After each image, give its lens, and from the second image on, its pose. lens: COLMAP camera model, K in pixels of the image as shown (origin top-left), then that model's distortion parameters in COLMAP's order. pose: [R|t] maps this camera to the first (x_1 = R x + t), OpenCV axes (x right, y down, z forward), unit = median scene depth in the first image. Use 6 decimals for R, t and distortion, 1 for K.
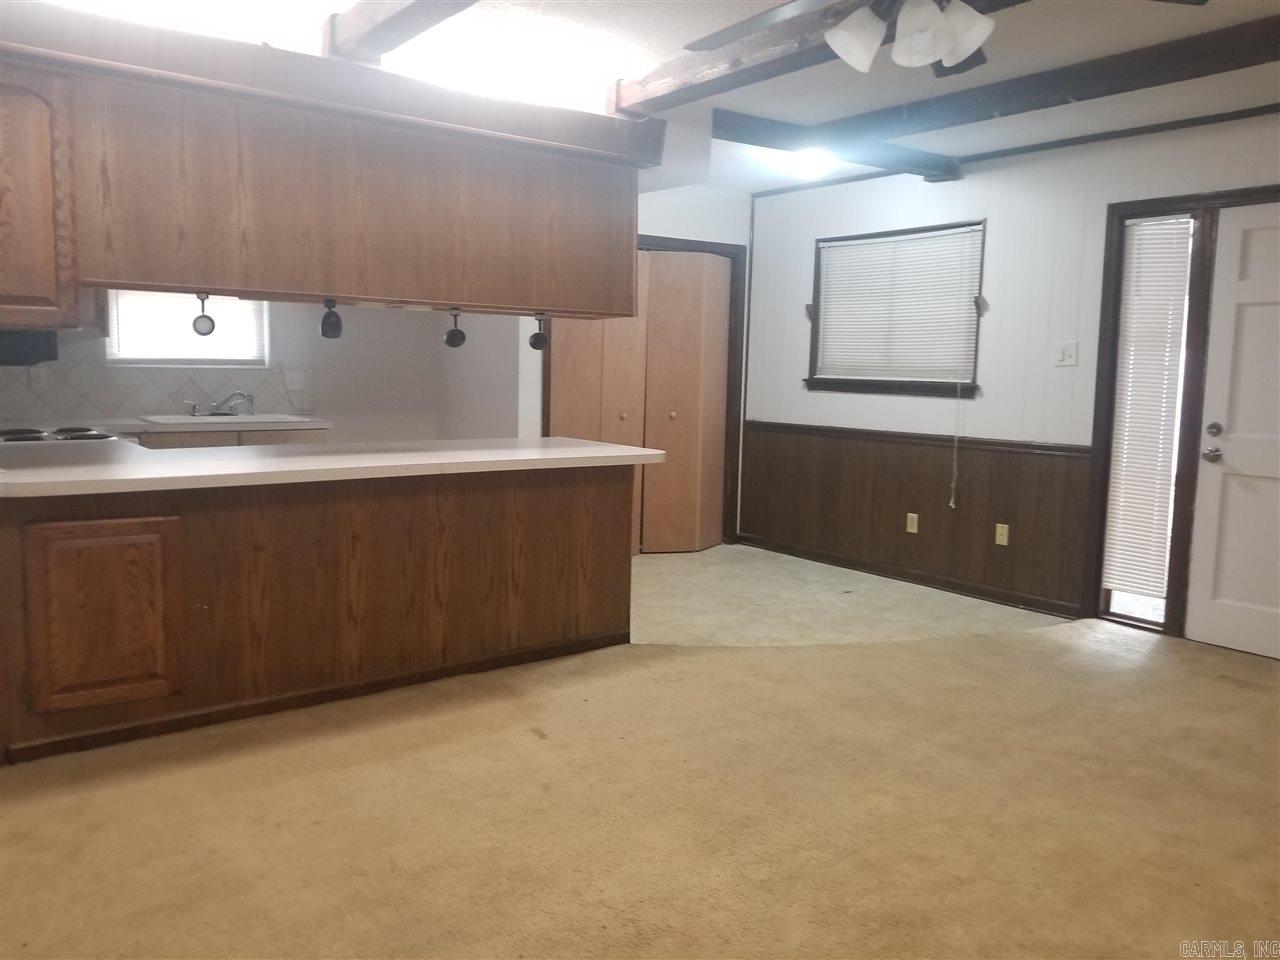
lens RADIAL K [[983.6, 0, 640.0], [0, 983.6, 480.0], [0, 0, 1]] dist [0.005957, -0.004425]
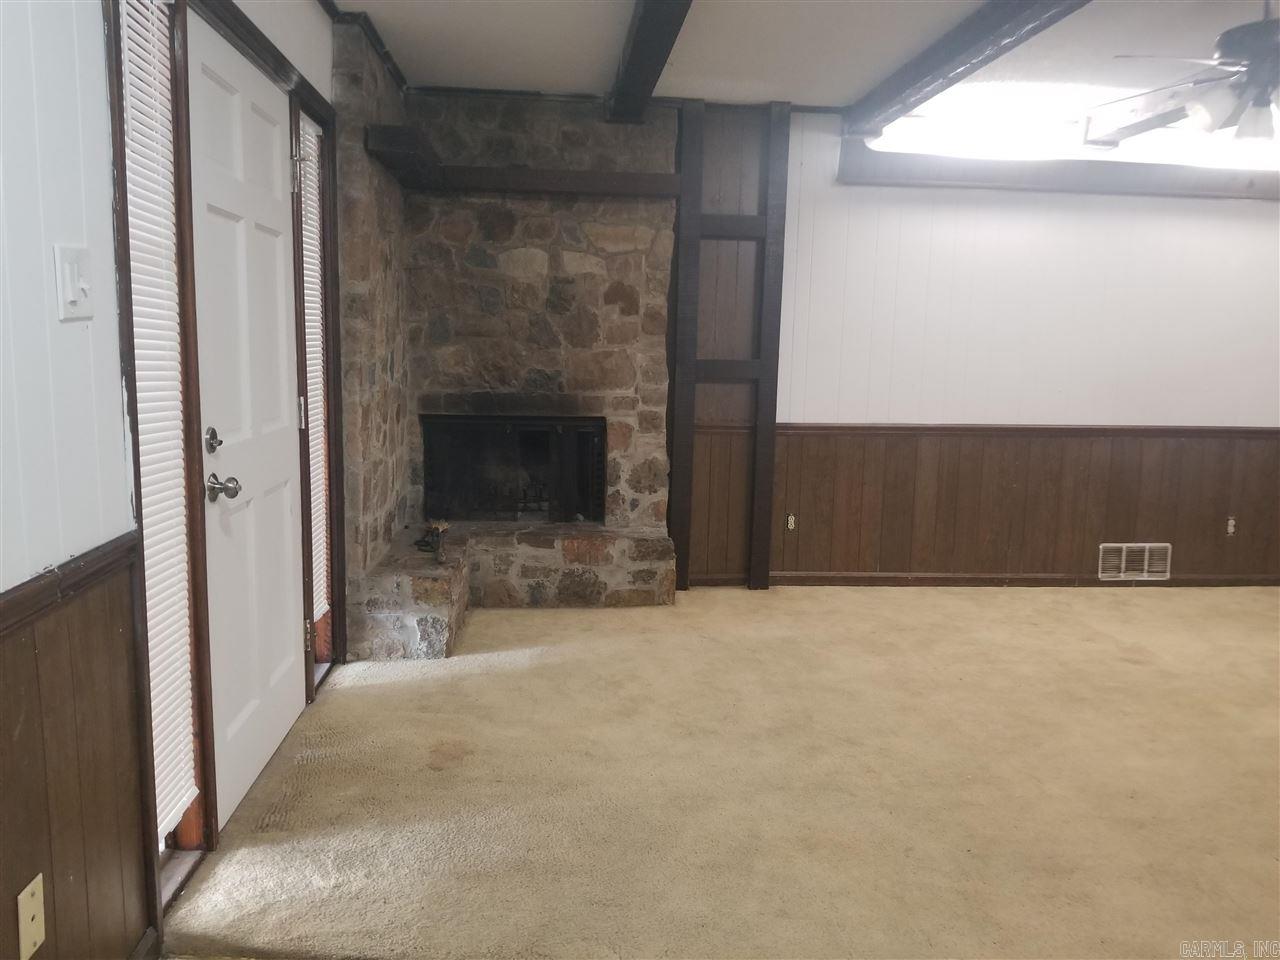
lens RADIAL K [[983.6, 0, 640.0], [0, 983.6, 480.0], [0, 0, 1]] dist [0.005957, -0.004425]
pose [[-0.847148, -0.110752, 0.519686, 0.103792], [0.020130, 0.970645, 0.239671, -0.142873], [-0.530975, 0.213498, -0.820051, 1.235778]]
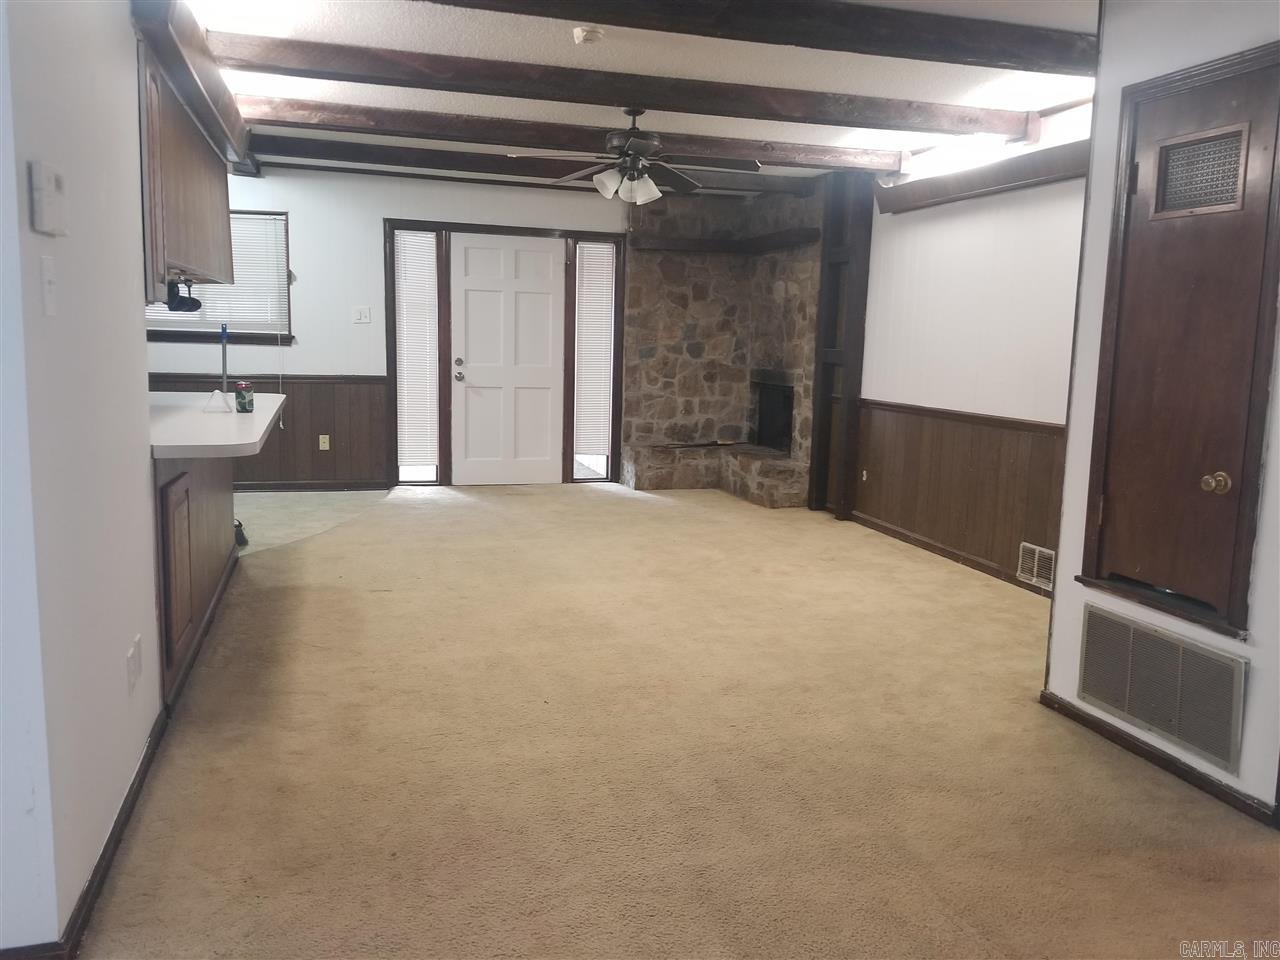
lens RADIAL K [[983.6, 0, 640.0], [0, 983.6, 480.0], [0, 0, 1]] dist [0.005957, -0.004425]
pose [[0.346279, -0.148496, 0.926304, -0.880262], [0.083841, 0.988340, 0.127099, -0.036462], [-0.934377, 0.033651, 0.354692, 0.090898]]
